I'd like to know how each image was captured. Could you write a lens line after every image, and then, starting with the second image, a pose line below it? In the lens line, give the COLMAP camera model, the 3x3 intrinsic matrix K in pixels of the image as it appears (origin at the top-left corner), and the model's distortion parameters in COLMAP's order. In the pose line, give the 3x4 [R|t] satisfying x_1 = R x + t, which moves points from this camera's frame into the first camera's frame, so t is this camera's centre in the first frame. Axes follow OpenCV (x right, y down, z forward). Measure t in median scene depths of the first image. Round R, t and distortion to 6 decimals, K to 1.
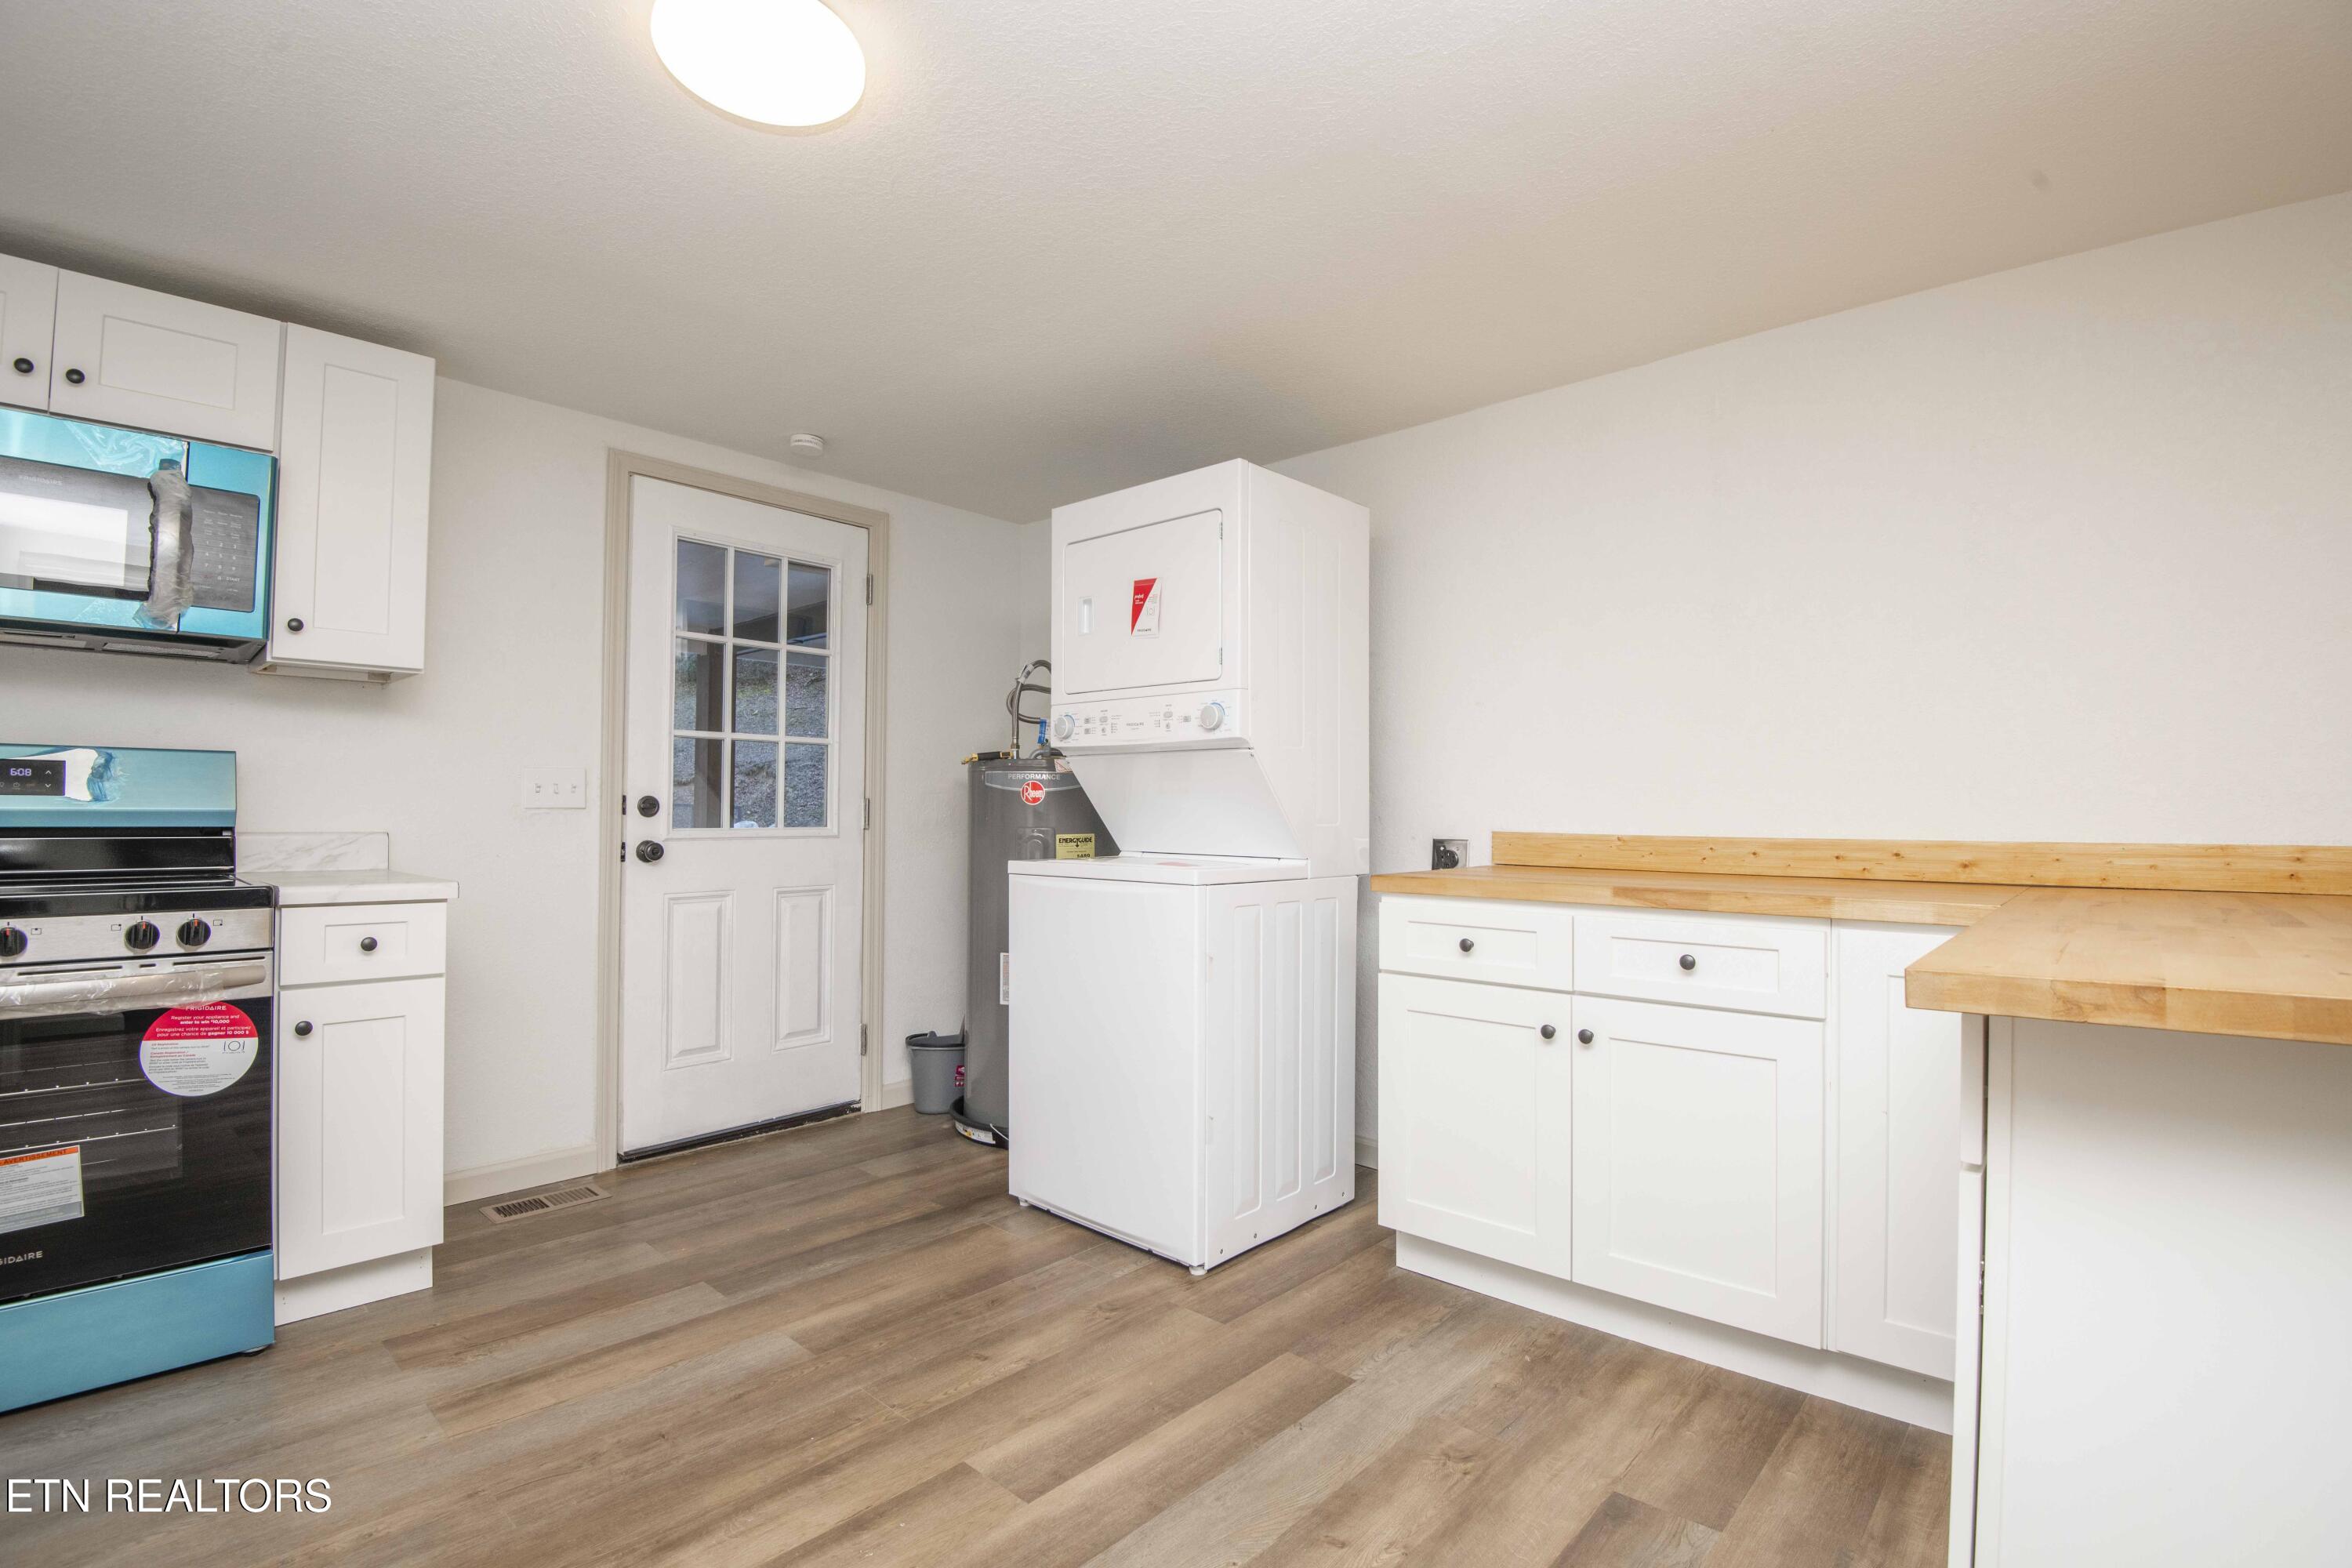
lens RADIAL K [[1087.1, 0, 1185.4], [0, 1087.1, 784.9], [0, 0, 1]] dist [-0.020044, -0.013193]
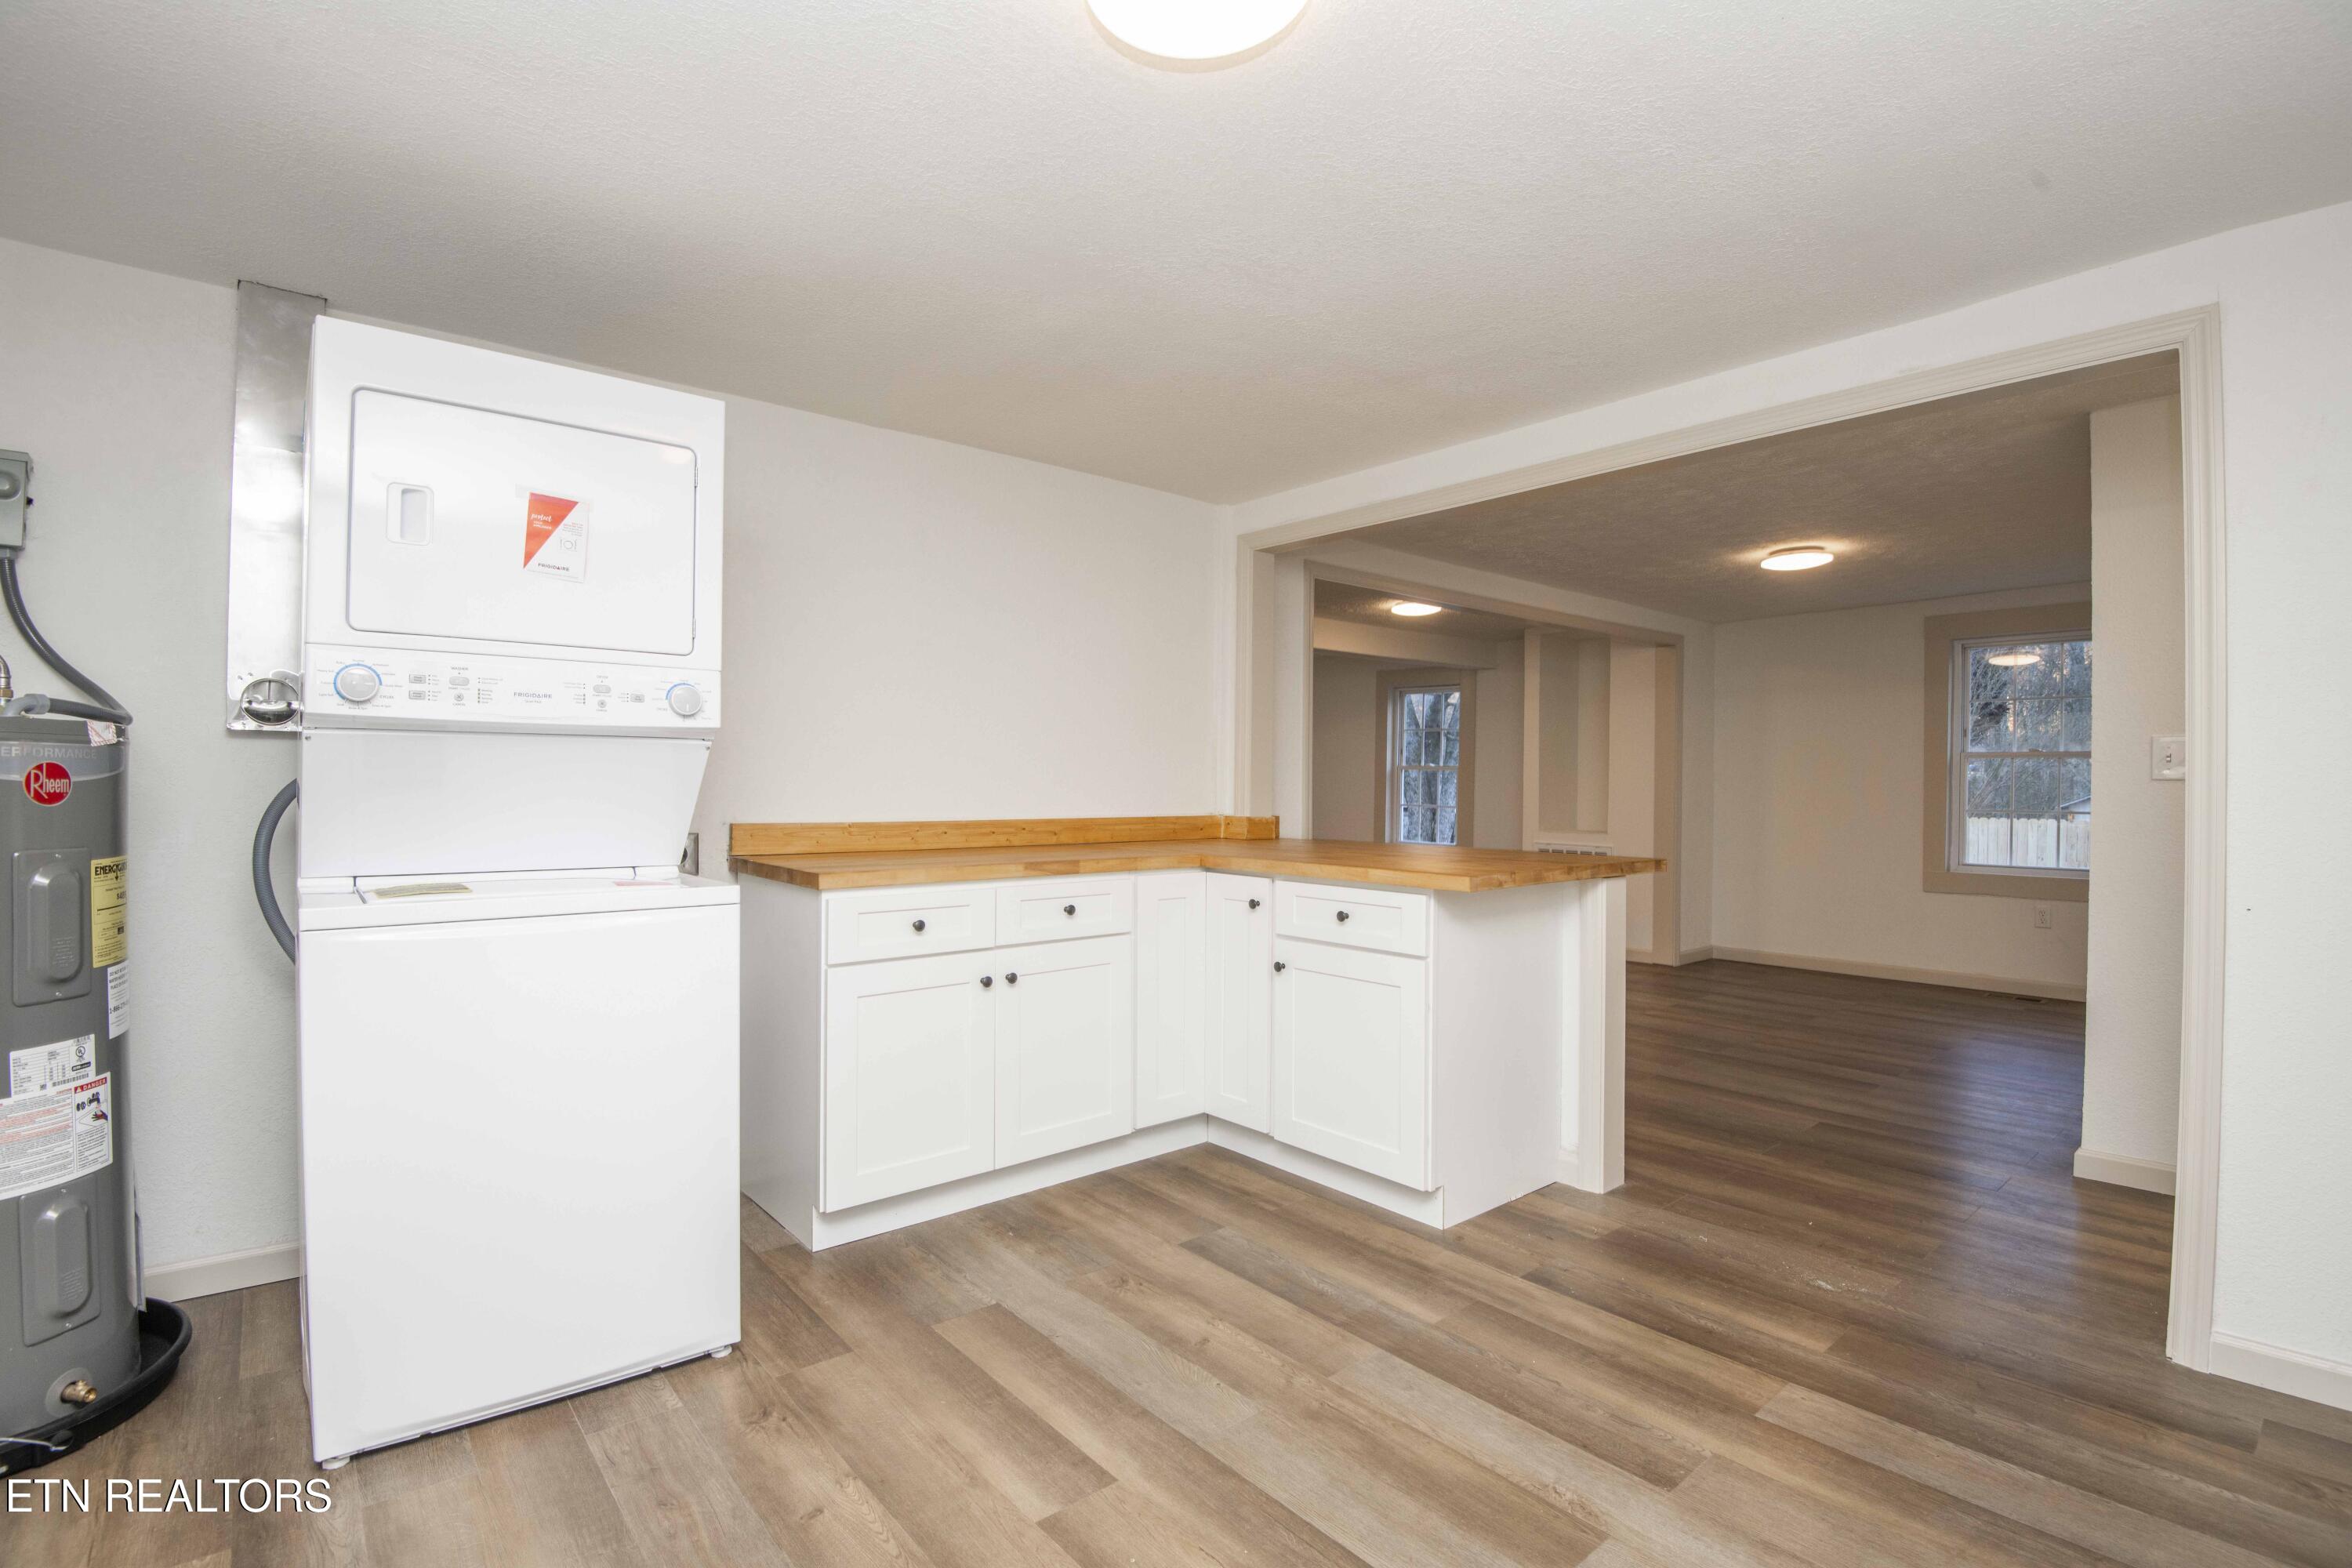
lens RADIAL K [[1087.1, 0, 1186.0], [0, 1087.1, 778.8], [0, 0, 1]] dist [-0.020044, -0.013193]
pose [[0.129255, -0.002436, 0.991608, -0.843414], [-0.033054, 0.999431, 0.006764, -0.024000], [-0.991060, -0.033651, 0.129101, 0.580614]]
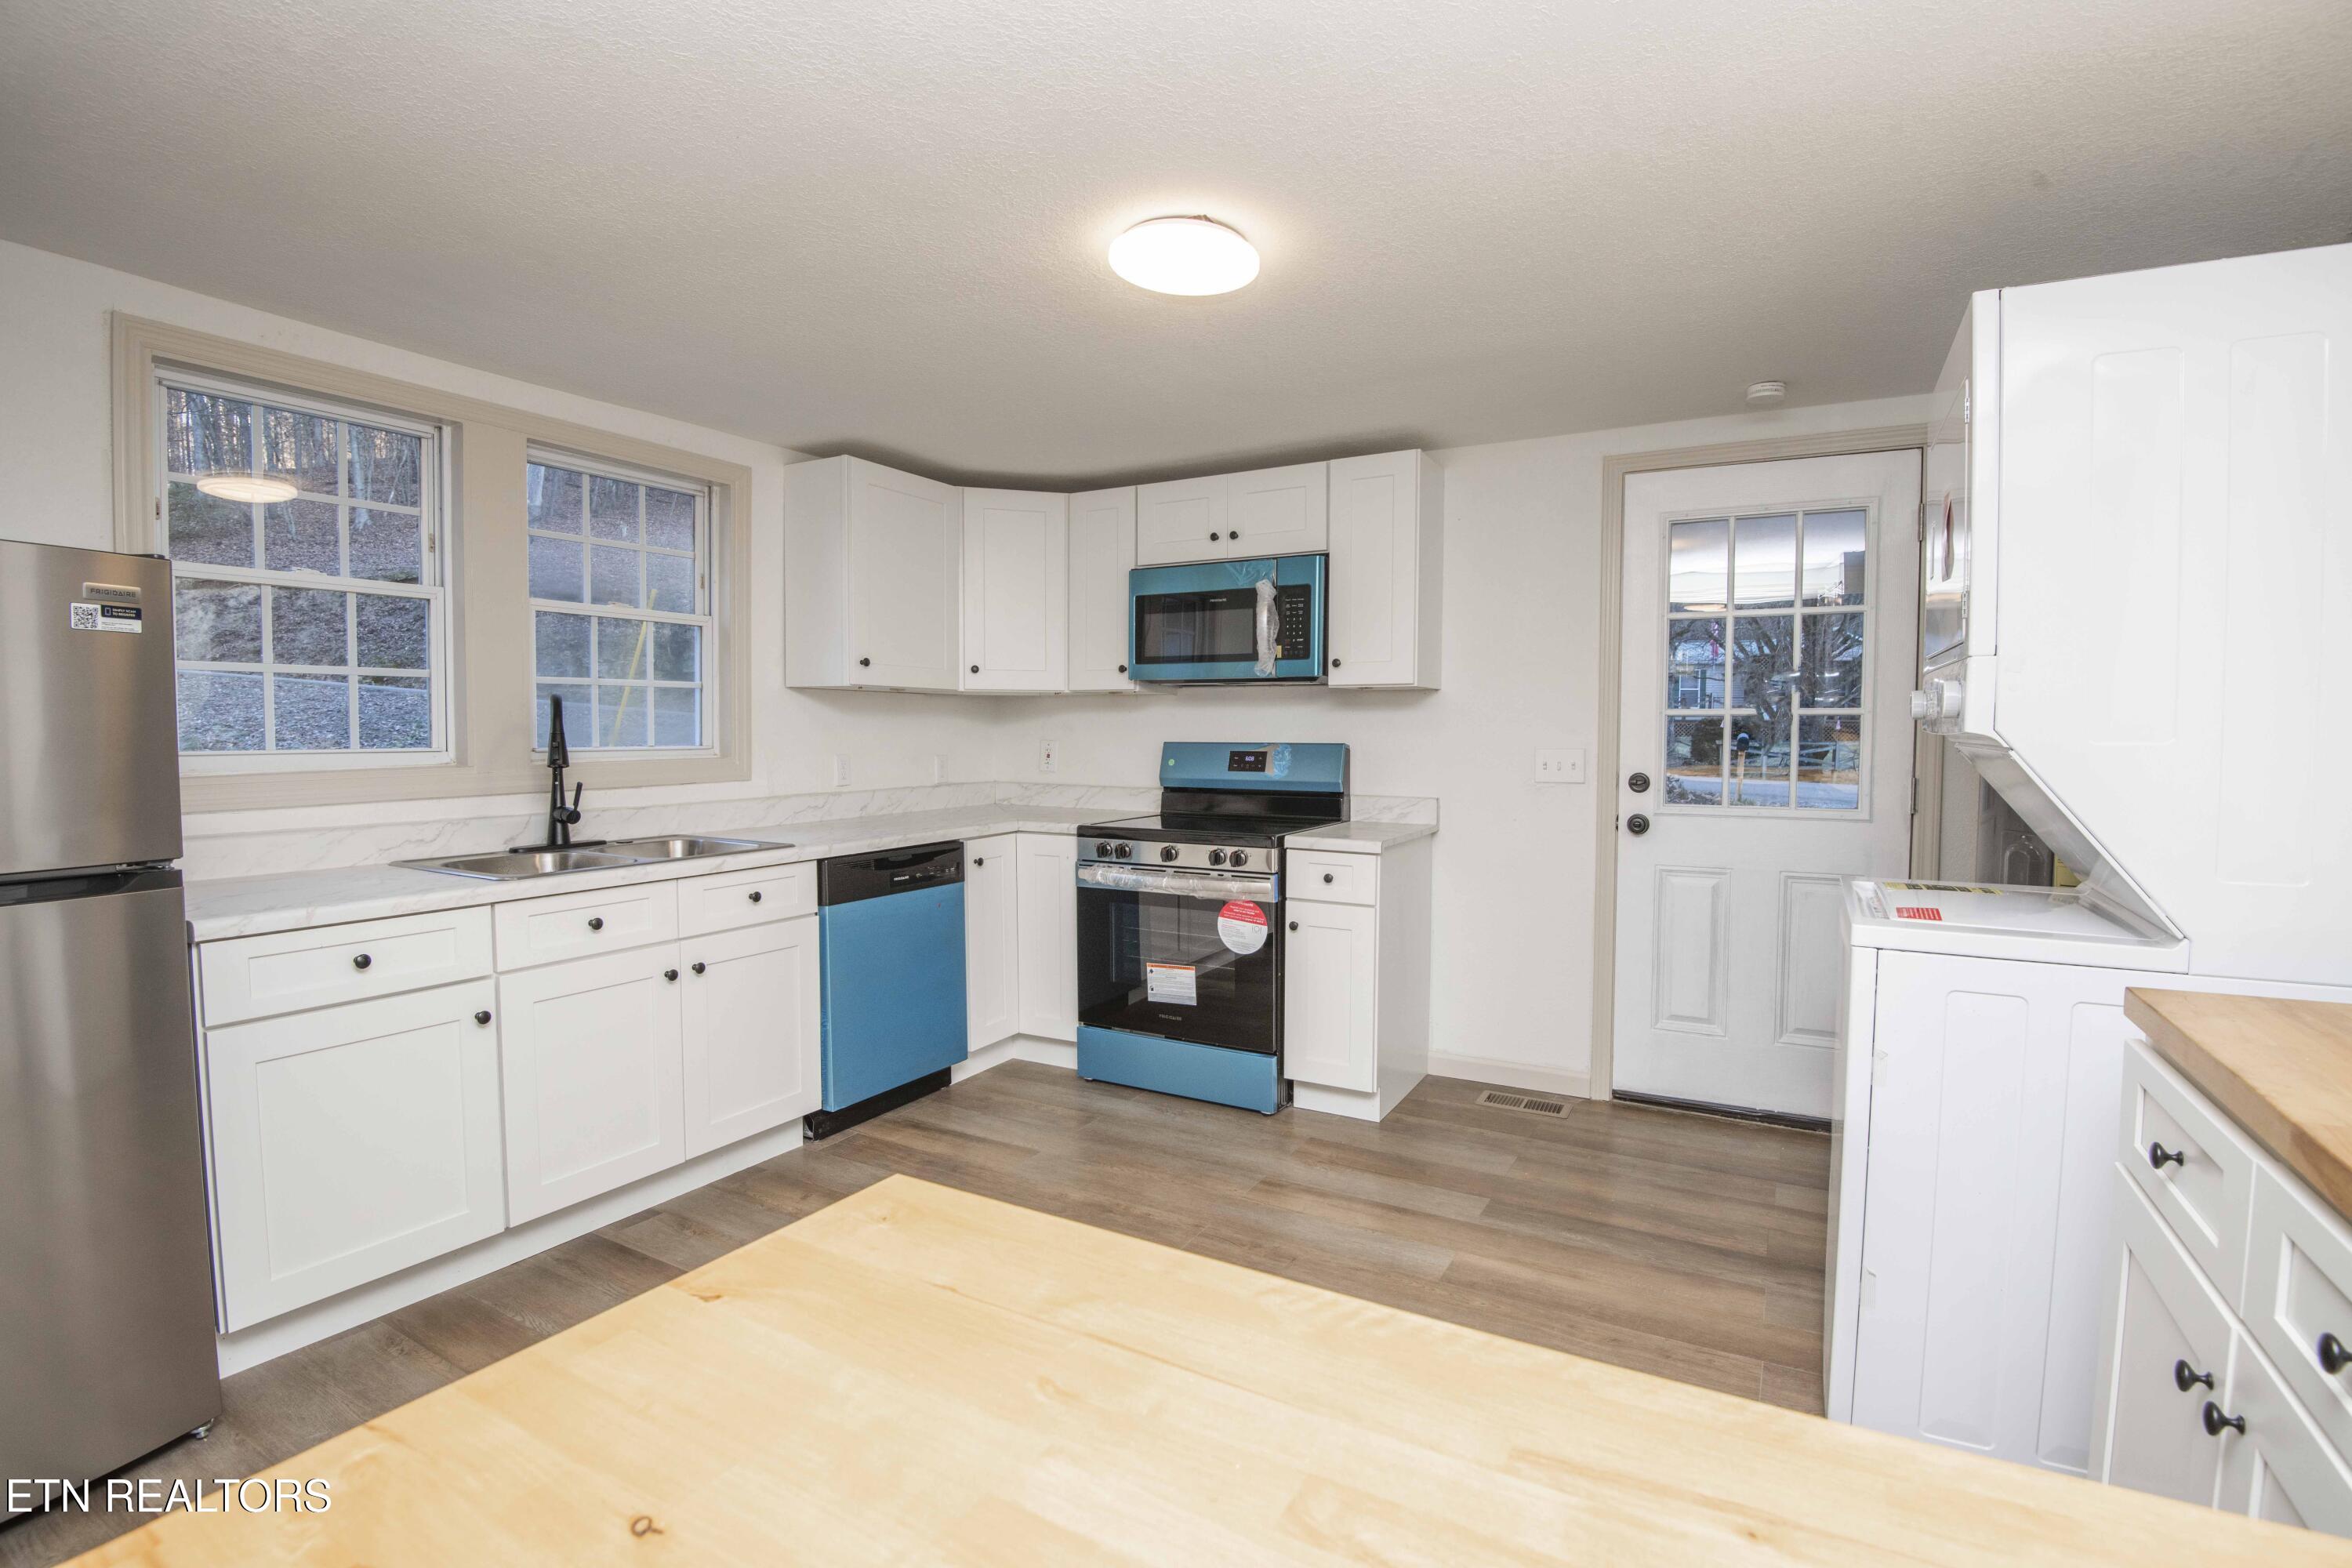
lens RADIAL K [[1087.1, 0, 1182.1], [0, 1087.1, 782.1], [0, 0, 1]] dist [-0.020044, -0.013193]
pose [[0.213658, 0.044953, -0.975874, 0.640167], [0.025227, 0.998354, 0.051512, -0.066294], [0.976583, -0.035624, 0.212172, 0.452943]]
